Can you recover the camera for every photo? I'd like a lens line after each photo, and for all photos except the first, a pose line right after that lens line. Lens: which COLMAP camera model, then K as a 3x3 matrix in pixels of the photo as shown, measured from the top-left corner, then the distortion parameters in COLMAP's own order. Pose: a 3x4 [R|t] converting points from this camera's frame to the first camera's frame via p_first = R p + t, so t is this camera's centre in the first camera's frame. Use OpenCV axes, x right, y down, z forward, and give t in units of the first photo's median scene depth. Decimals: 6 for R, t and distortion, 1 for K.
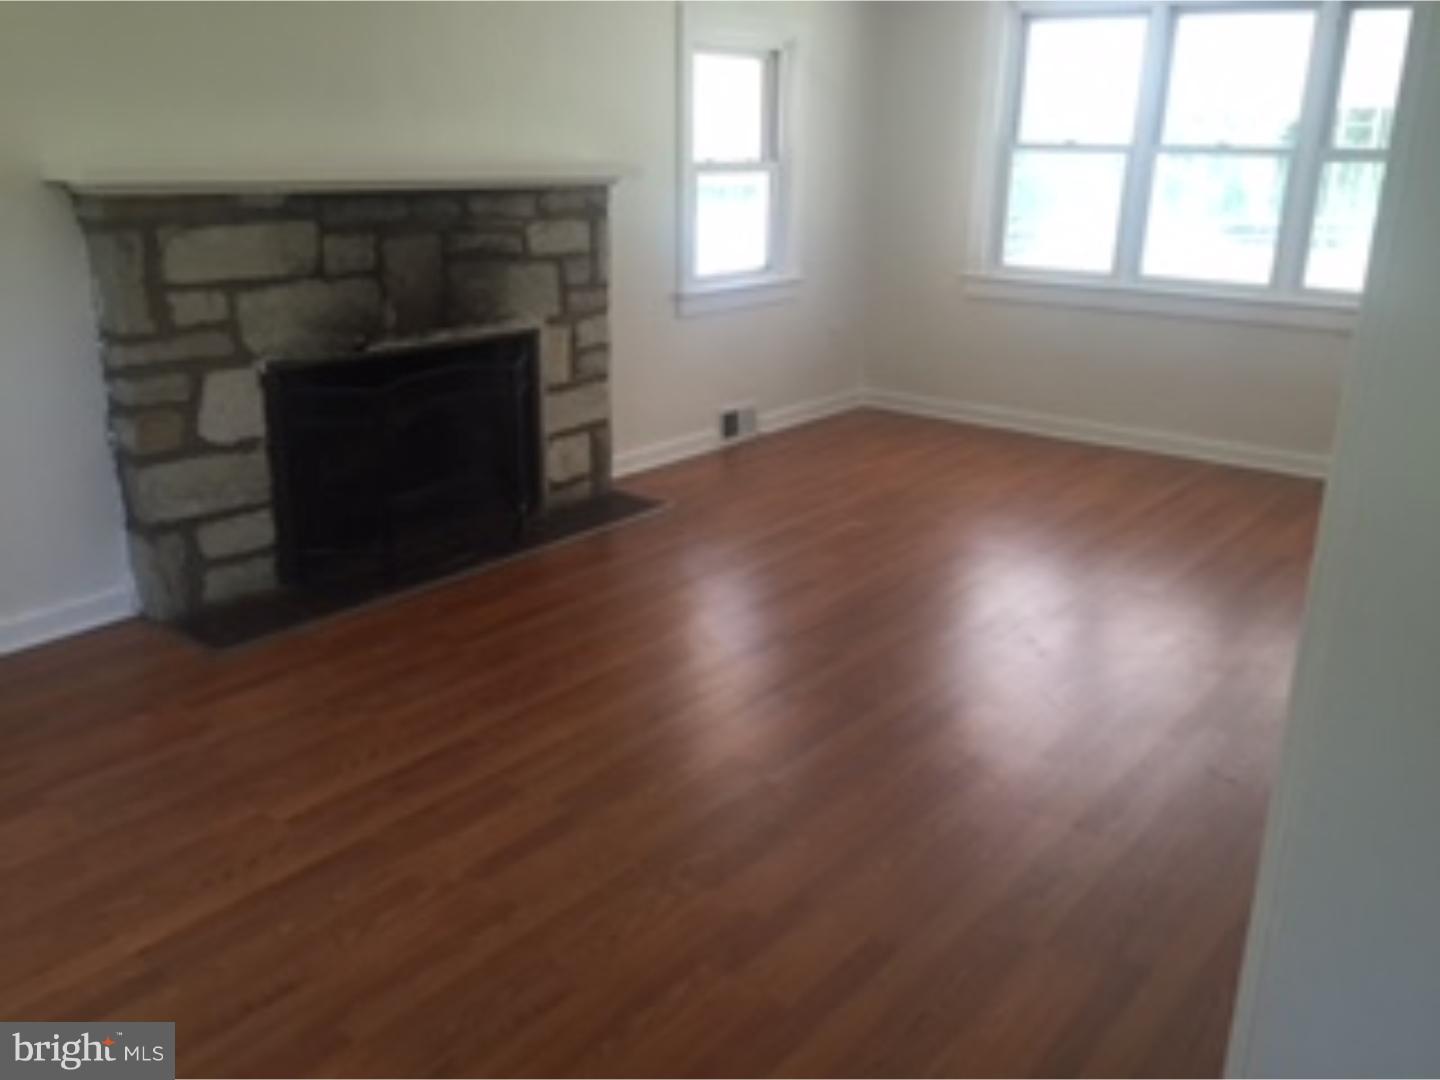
lens RADIAL K [[1205.0, 0, 727.0], [0, 1205.0, 541.8], [0, 0, 1]] dist [0.035596, -0.033910]
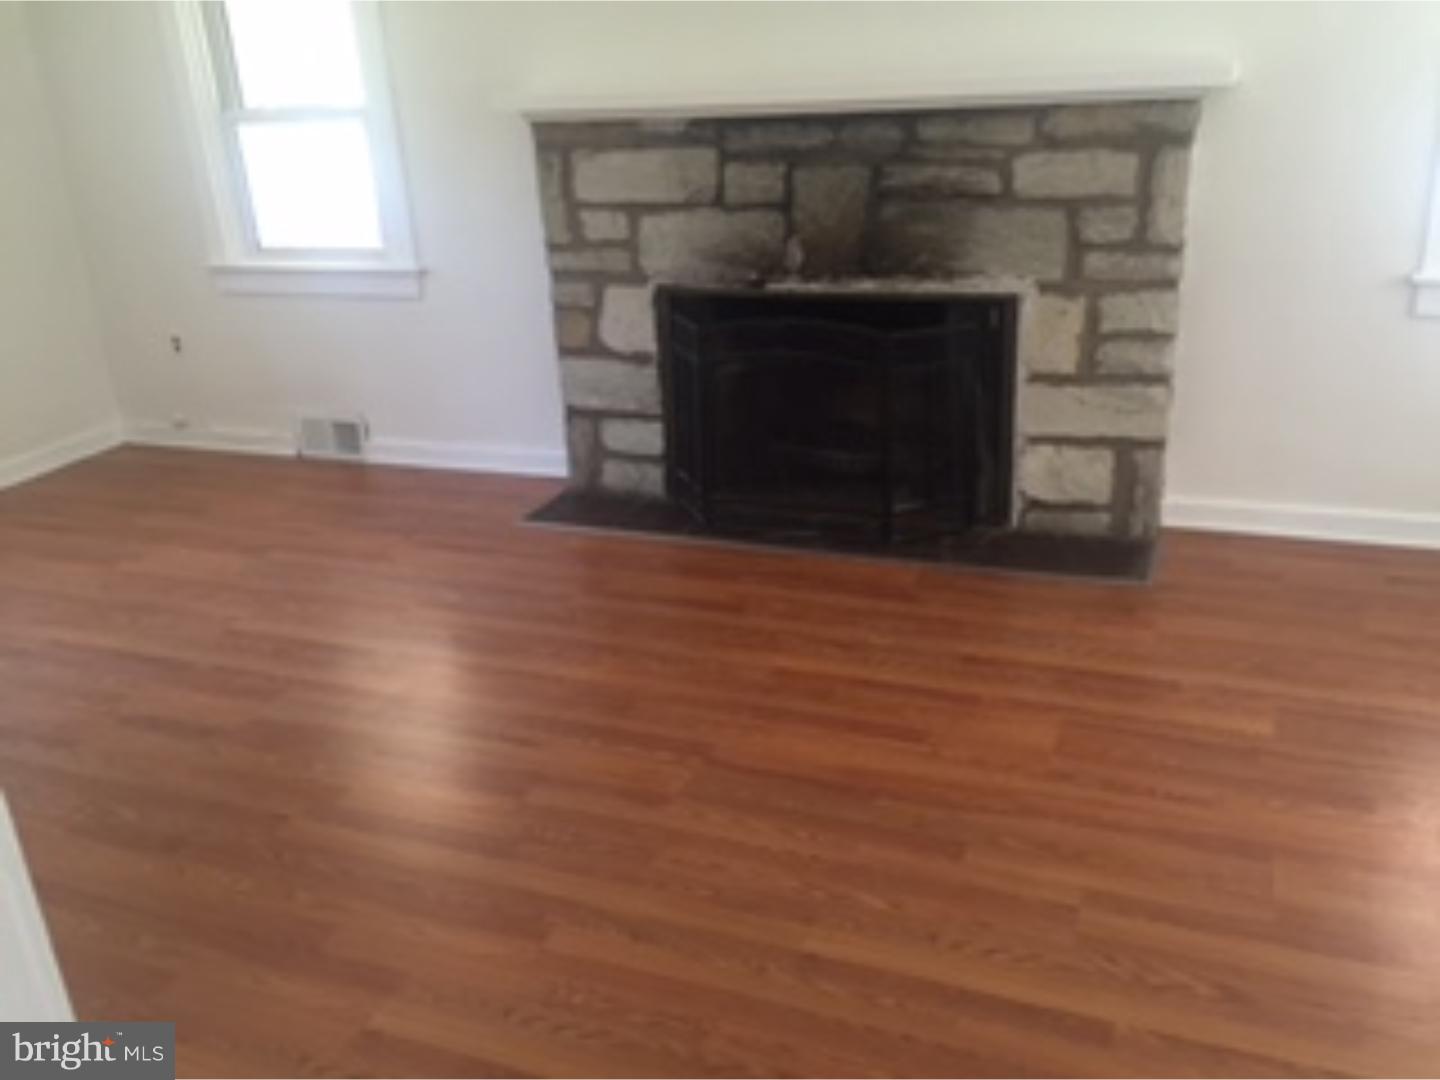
lens RADIAL K [[1205.0, 0, 724.0], [0, 1205.0, 536.8], [0, 0, 1]] dist [0.035596, -0.033910]
pose [[0.292695, 0.324238, -0.899555, 0.594057], [-0.248297, 0.934256, 0.255956, -0.208260], [0.923406, 0.148440, 0.353960, 0.662805]]
